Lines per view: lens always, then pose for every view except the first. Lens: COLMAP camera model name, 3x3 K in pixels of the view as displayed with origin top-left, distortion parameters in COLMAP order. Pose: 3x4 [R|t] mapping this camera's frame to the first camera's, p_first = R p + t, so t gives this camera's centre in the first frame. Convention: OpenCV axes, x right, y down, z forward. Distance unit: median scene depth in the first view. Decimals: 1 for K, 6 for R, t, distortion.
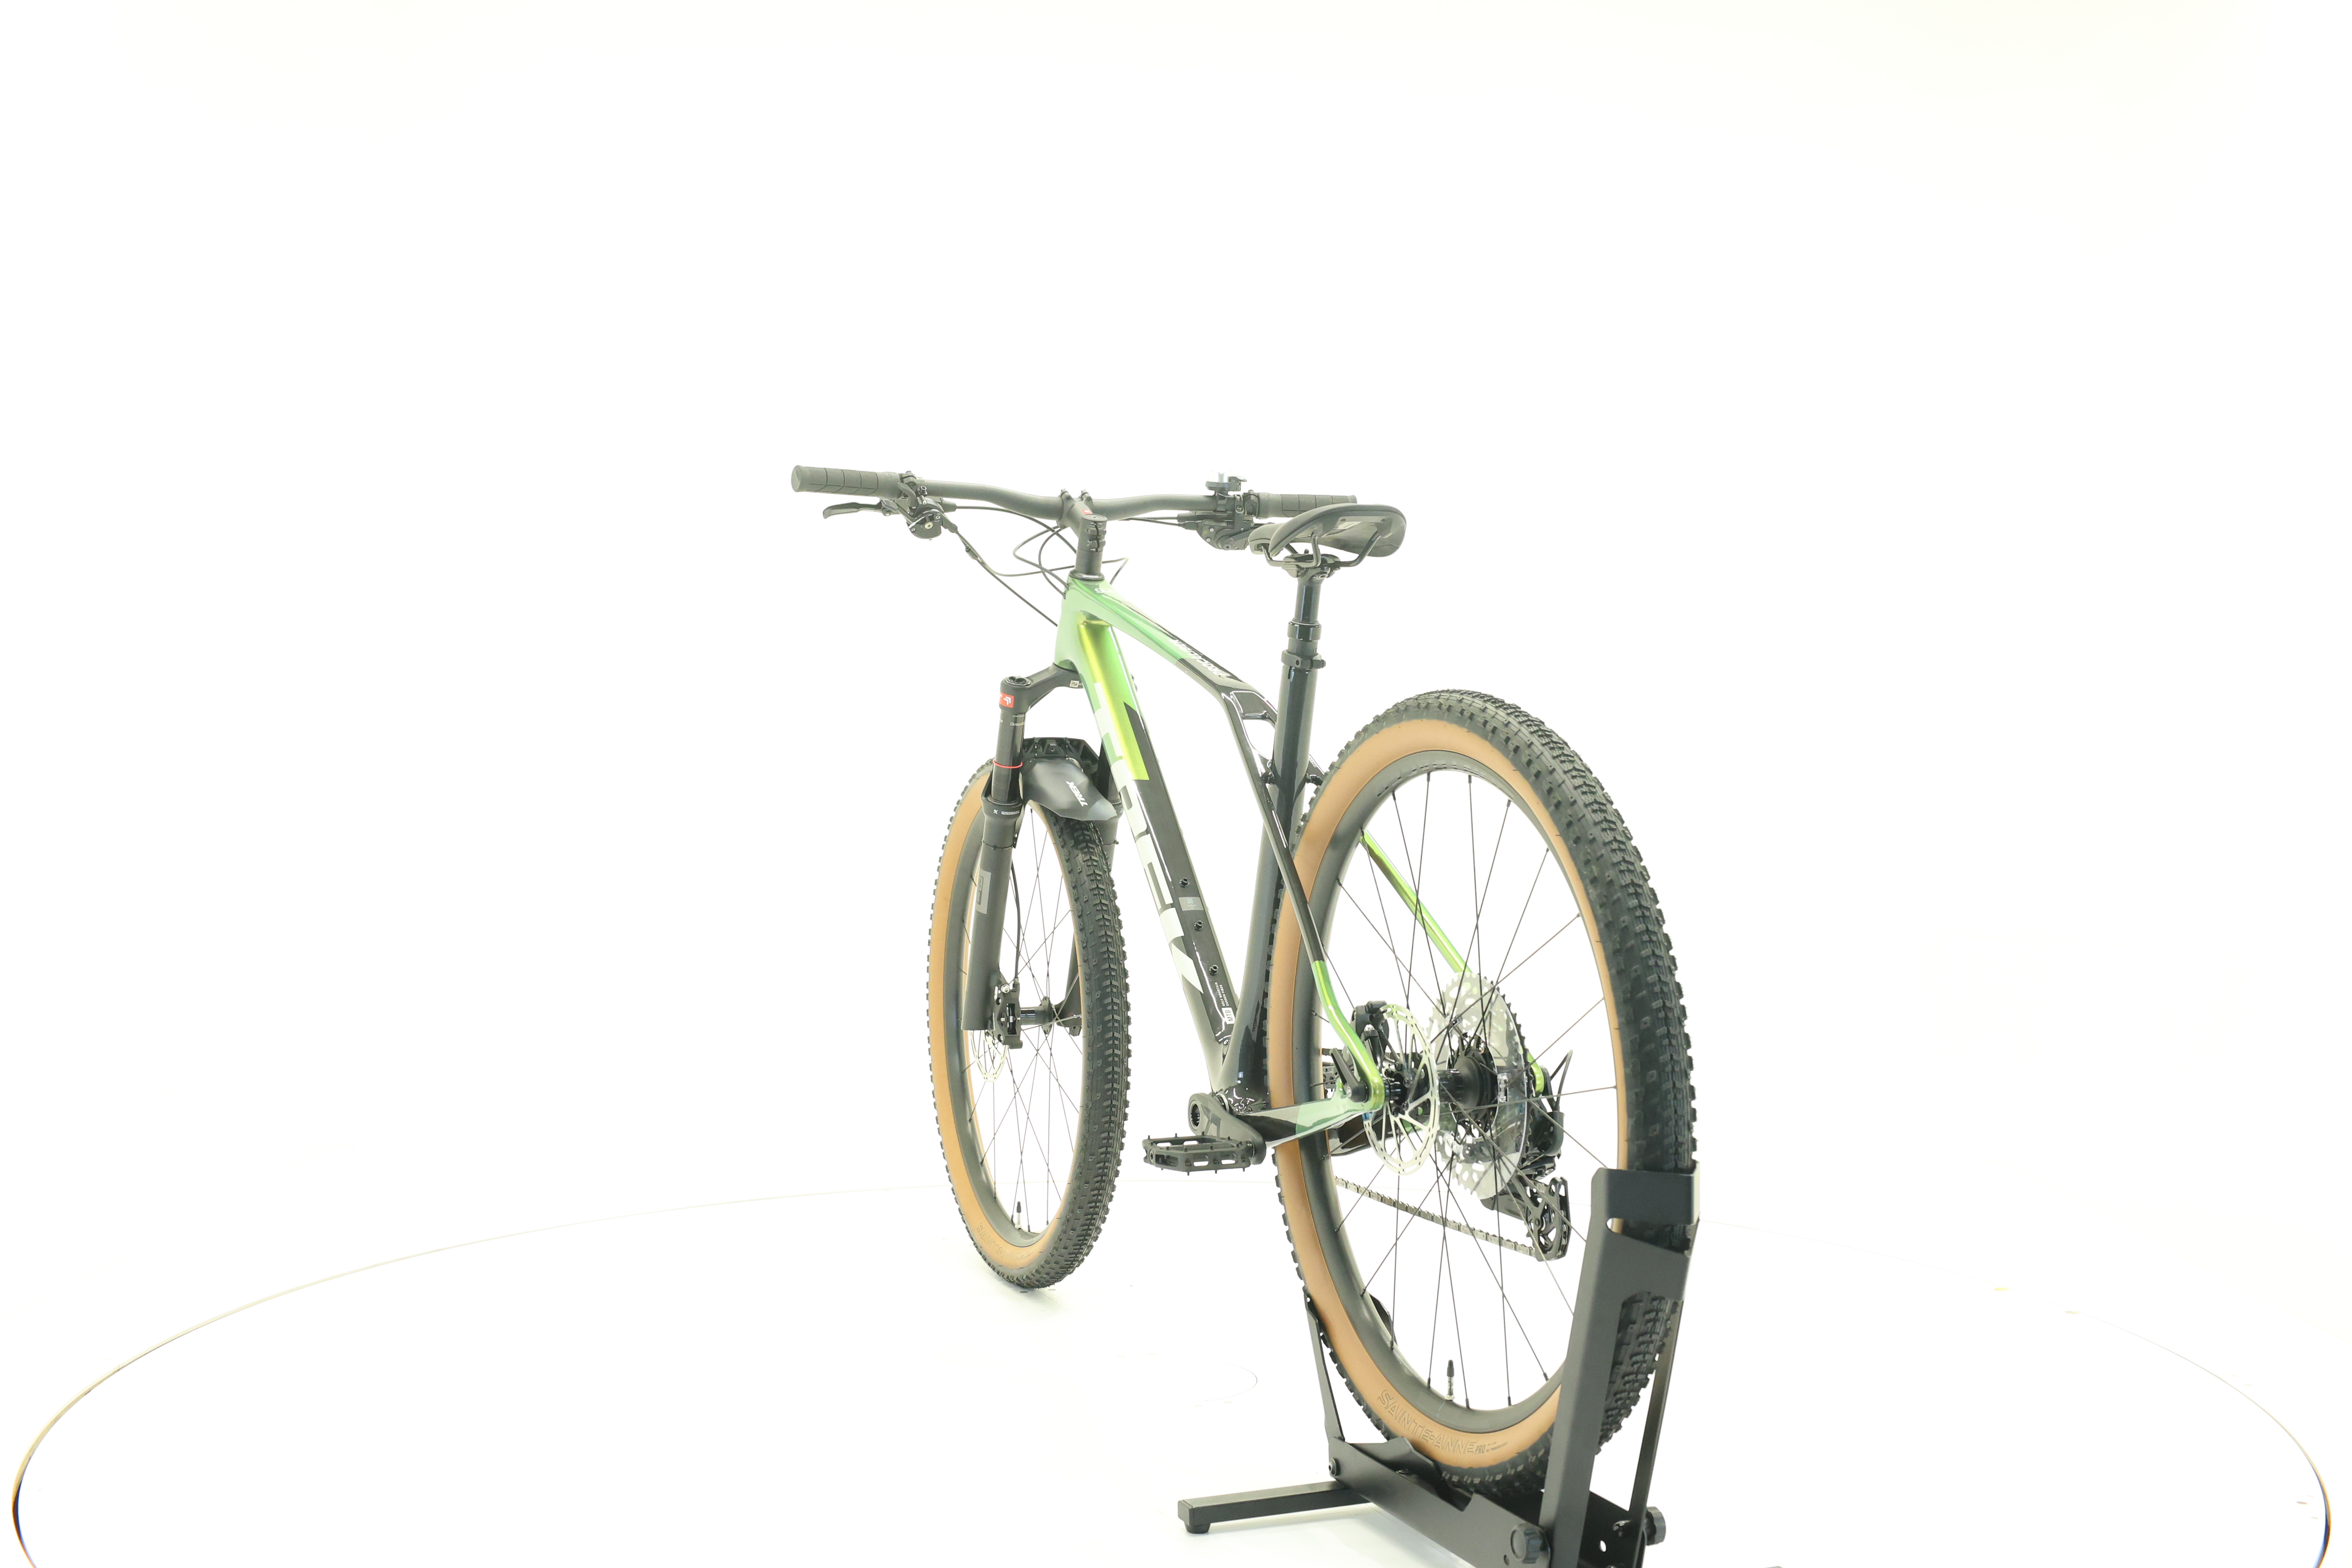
lens RADIAL K [[2505.3, 0, 1187.9], [0, 2505.3, 777.9], [0, 0, 1]] dist [-0.002011, 0.000000]
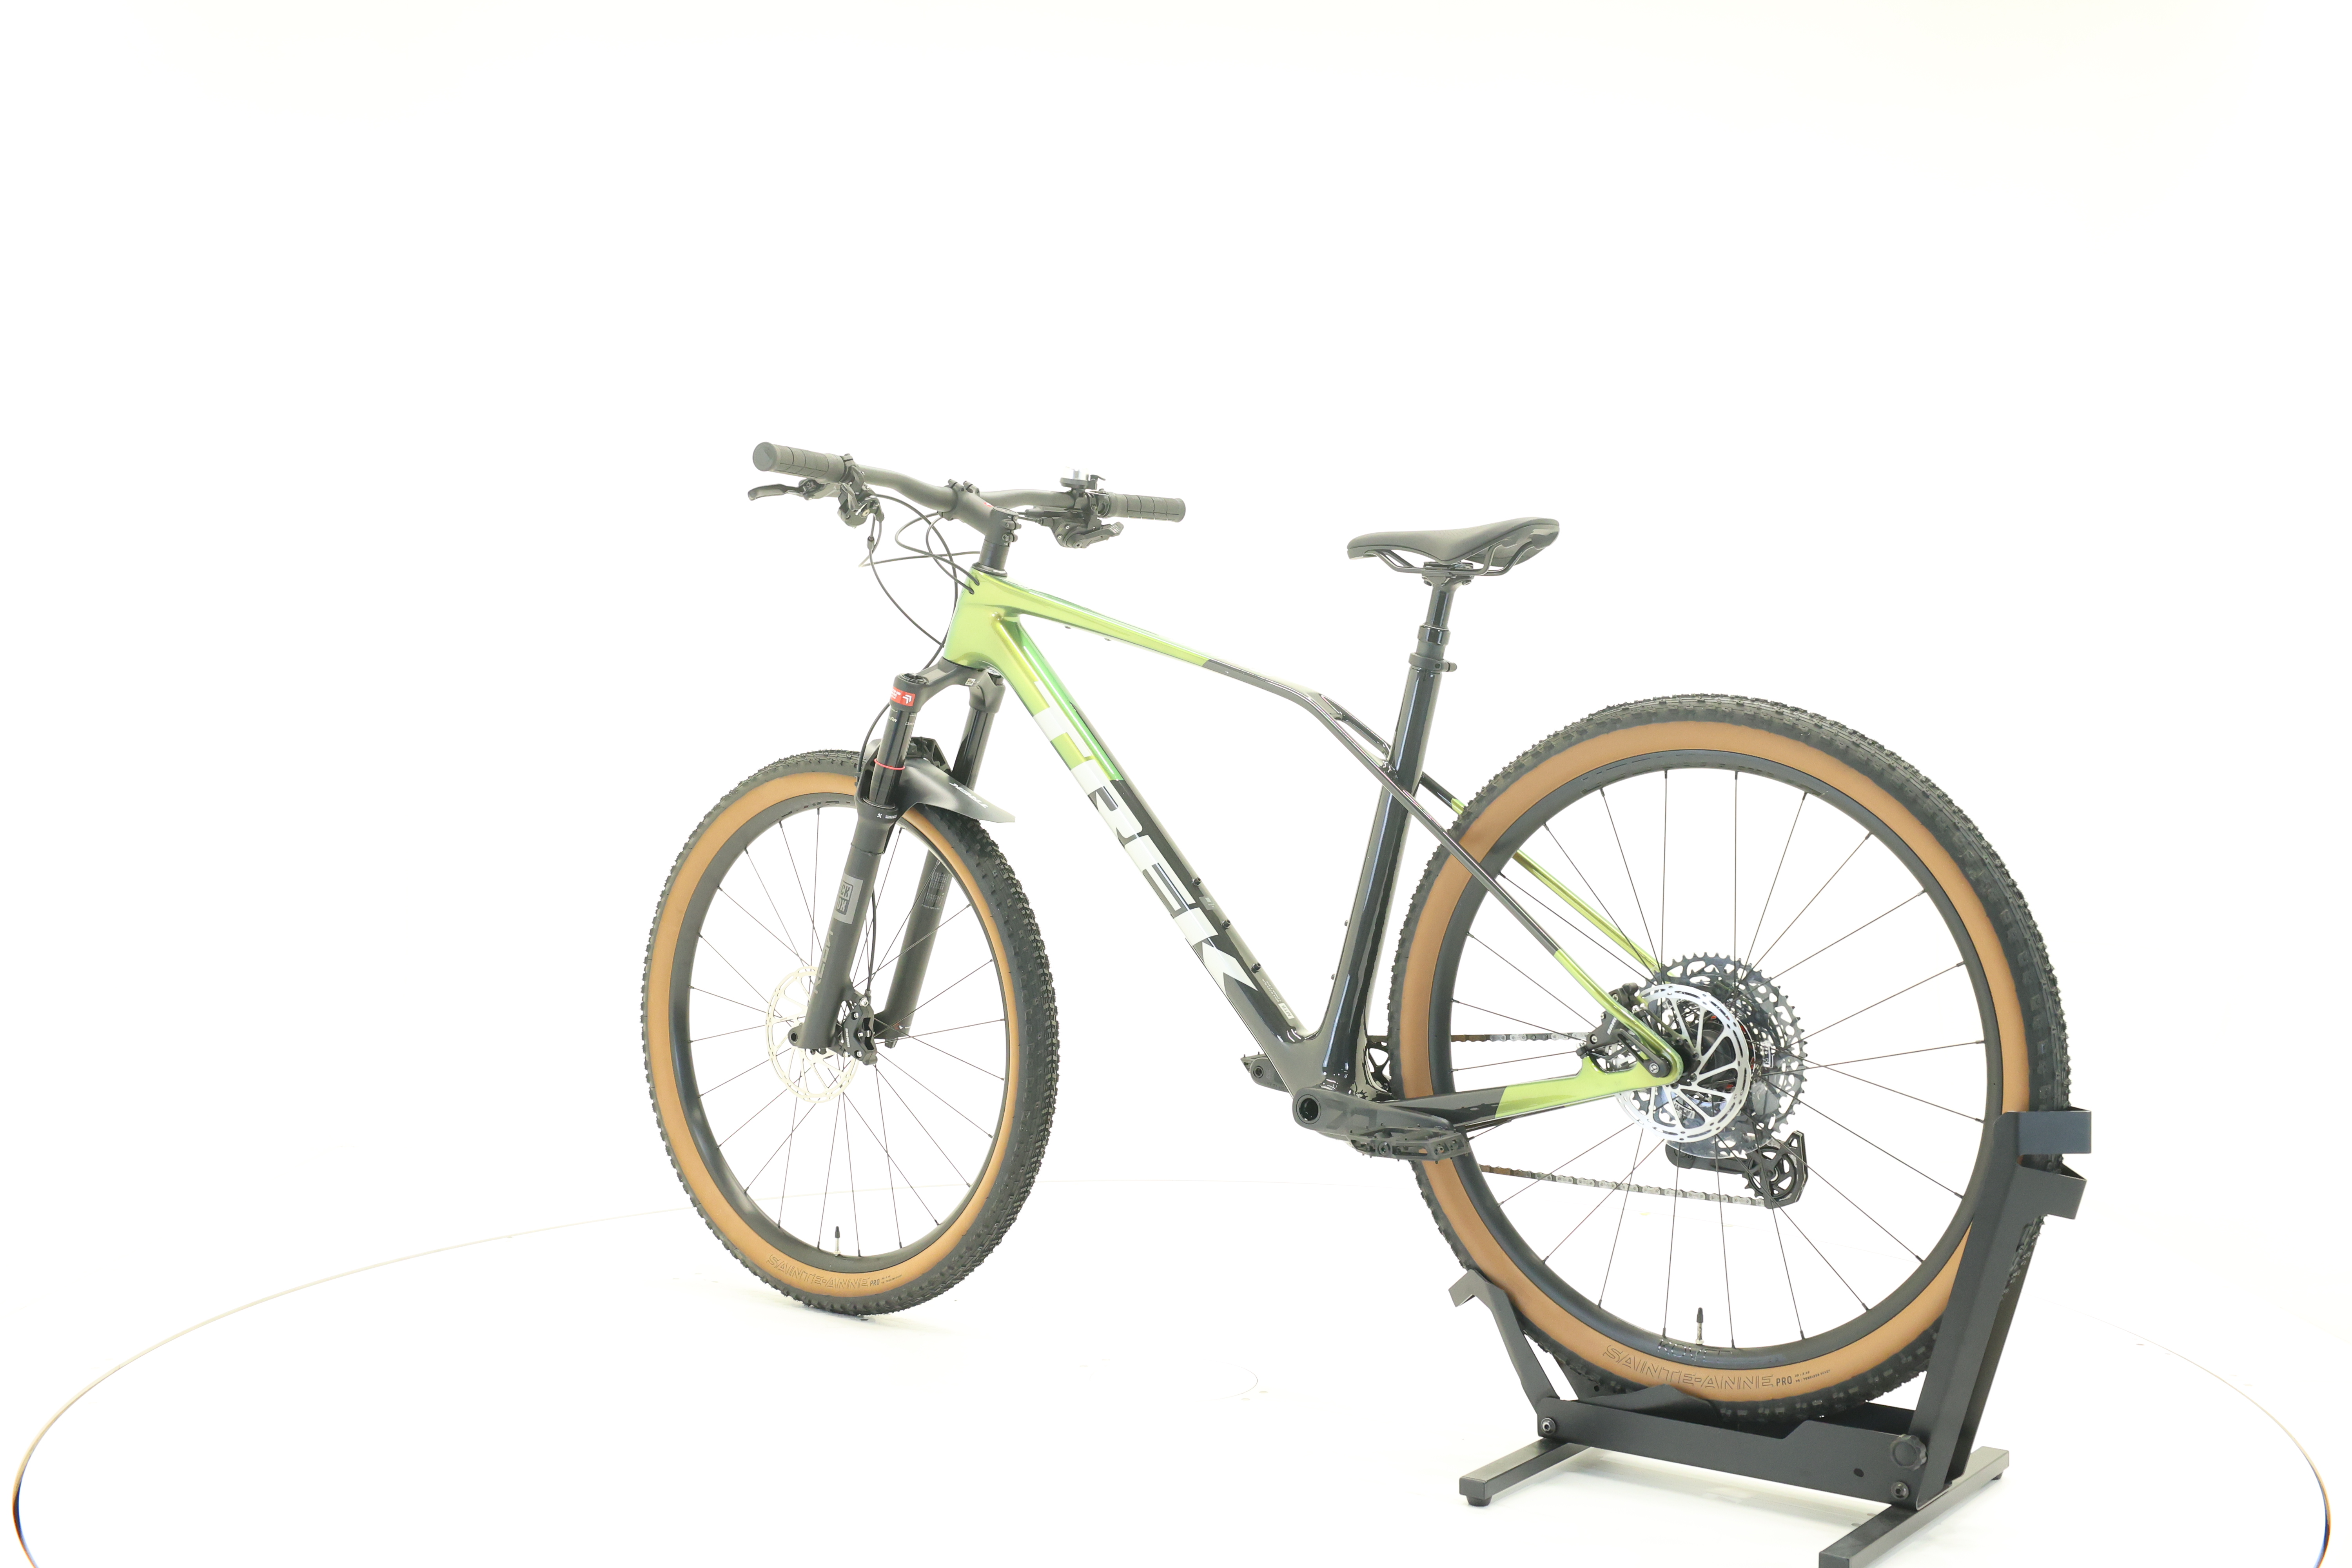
lens RADIAL K [[2505.3, 0, 1184.5], [0, 2505.3, 768.9], [0, 0, 1]] dist [-0.002011, 0.000000]
pose [[0.862637, -0.010053, 0.505724, -0.486335], [0.009894, 0.999947, 0.003000, -0.006182], [-0.505727, 0.002416, 0.862690, 0.129651]]
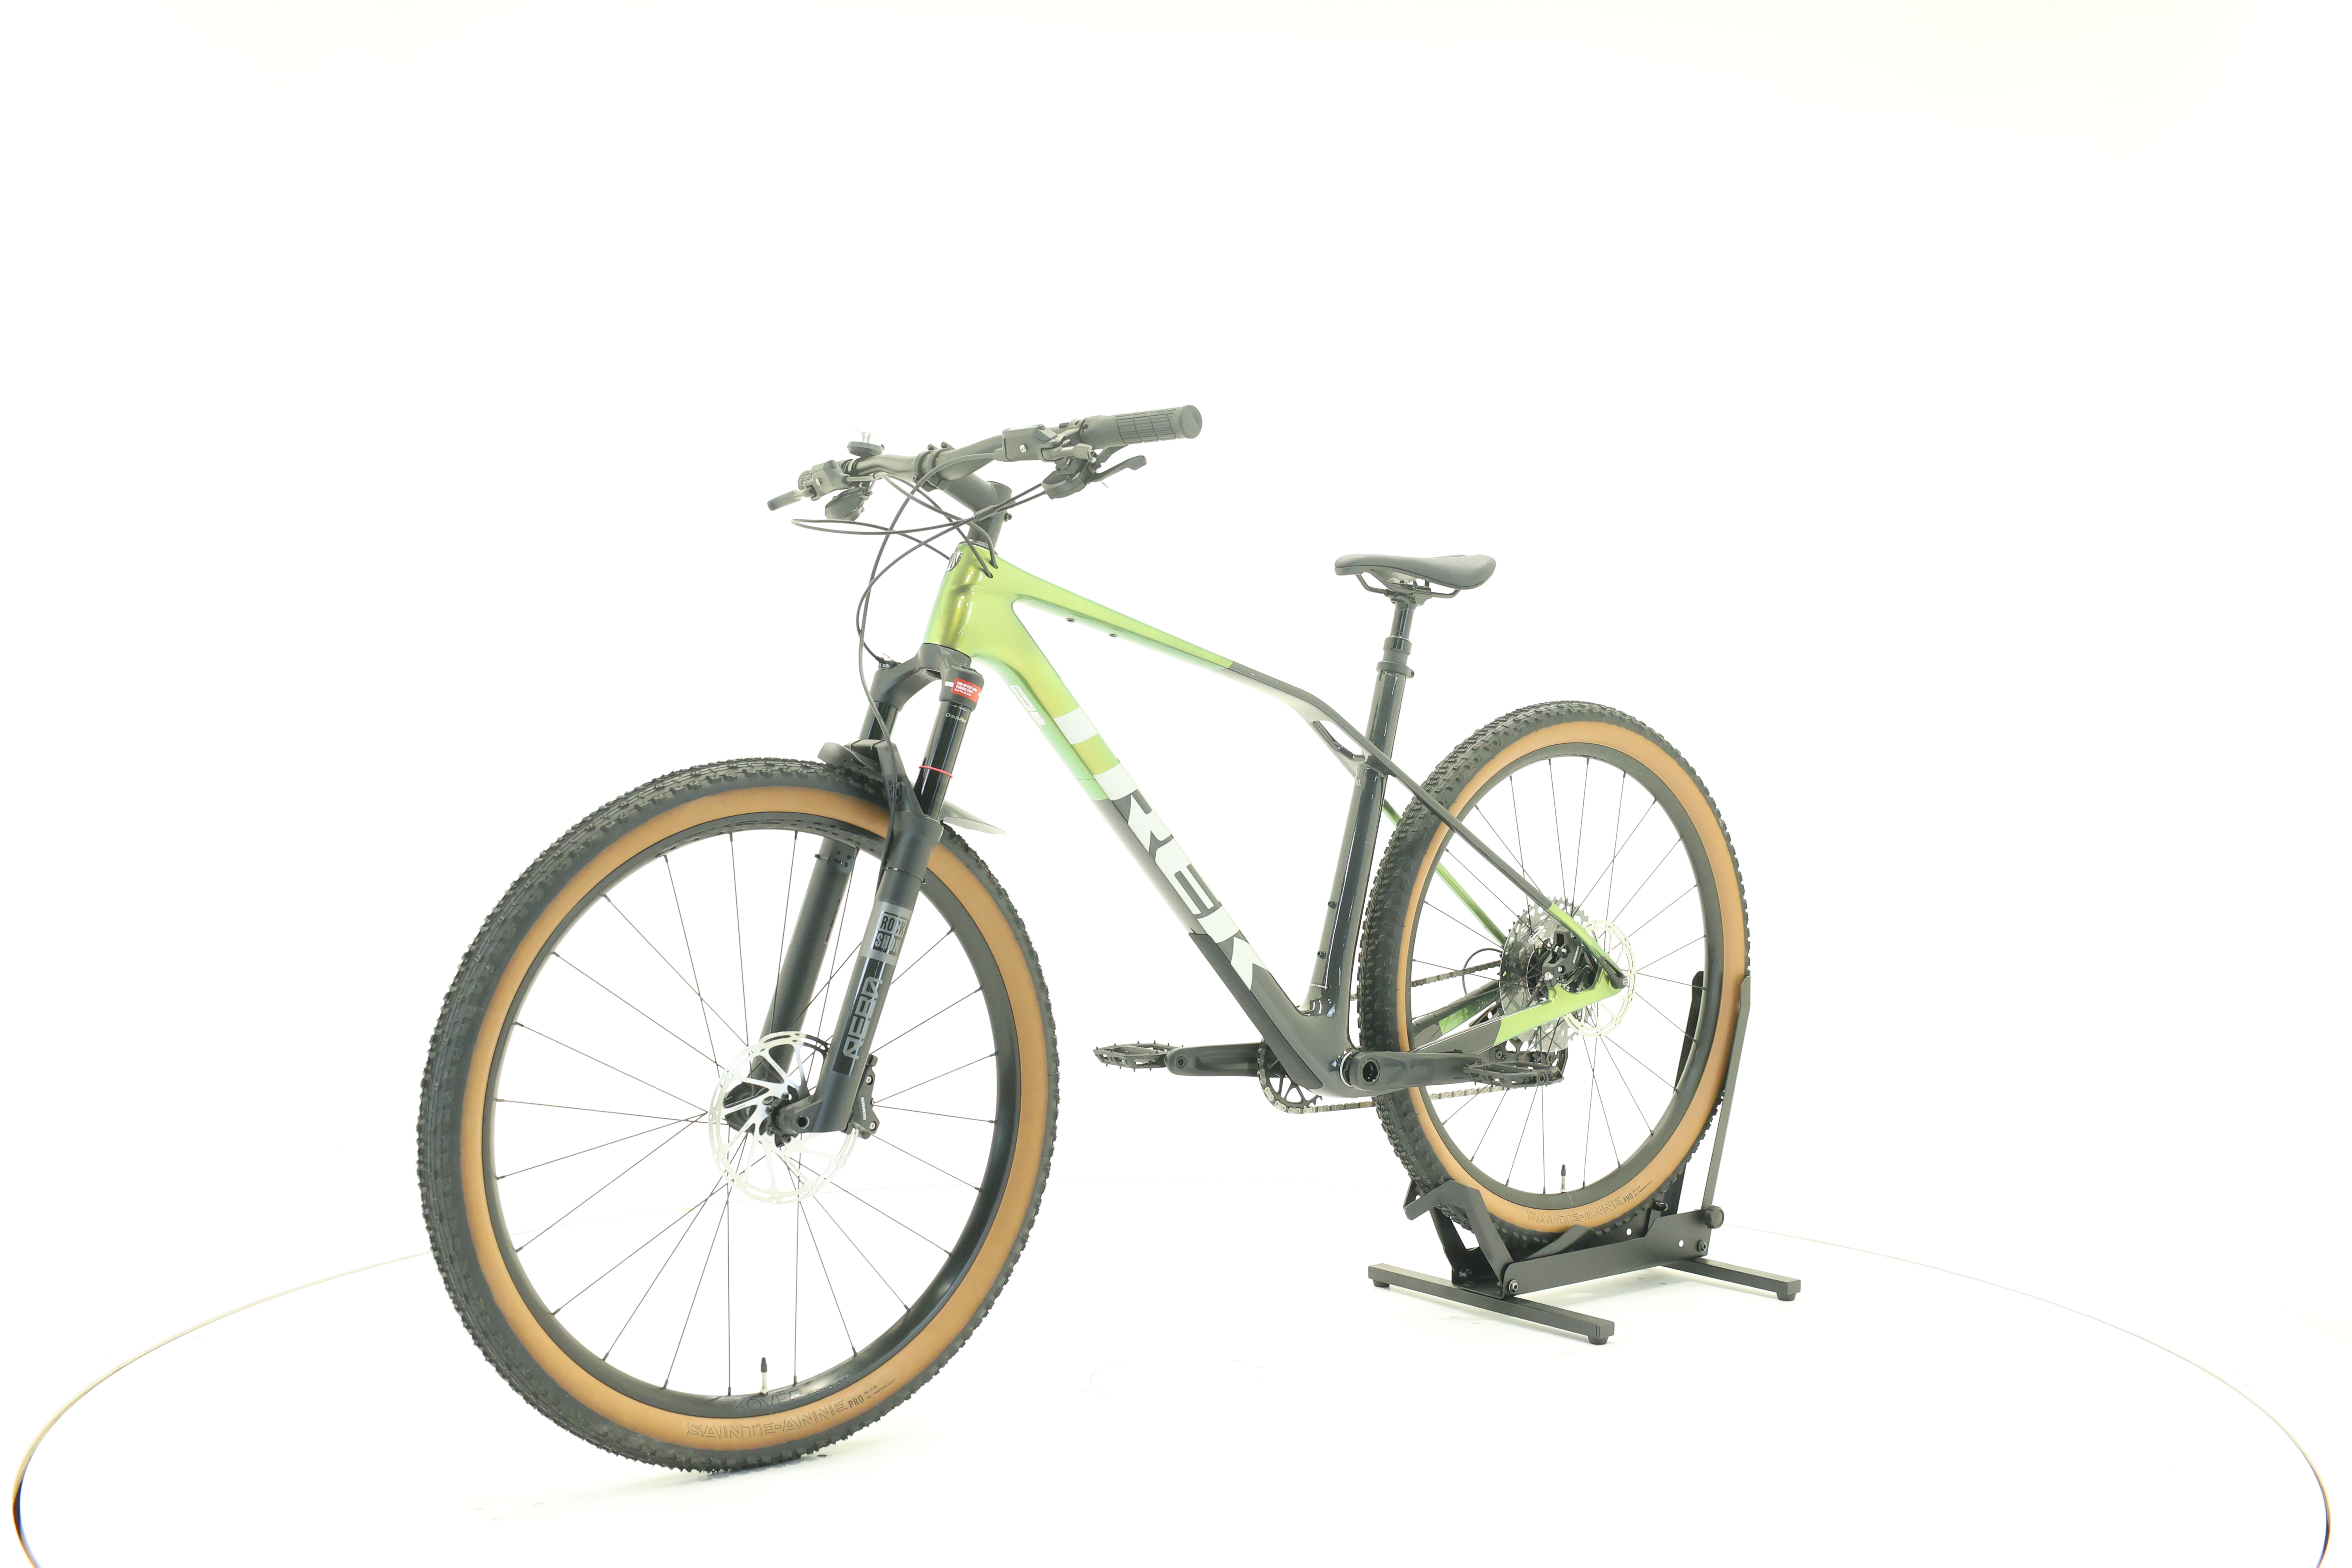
lens RADIAL K [[2505.3, 0, 1185.0], [0, 2505.3, 788.5], [0, 0, 1]] dist [-0.002011, 0.000000]
pose [[-0.276723, -0.032658, 0.960395, -0.923997], [0.014069, 0.999178, 0.038030, -0.032198], [-0.960847, 0.024036, -0.276036, 1.219353]]
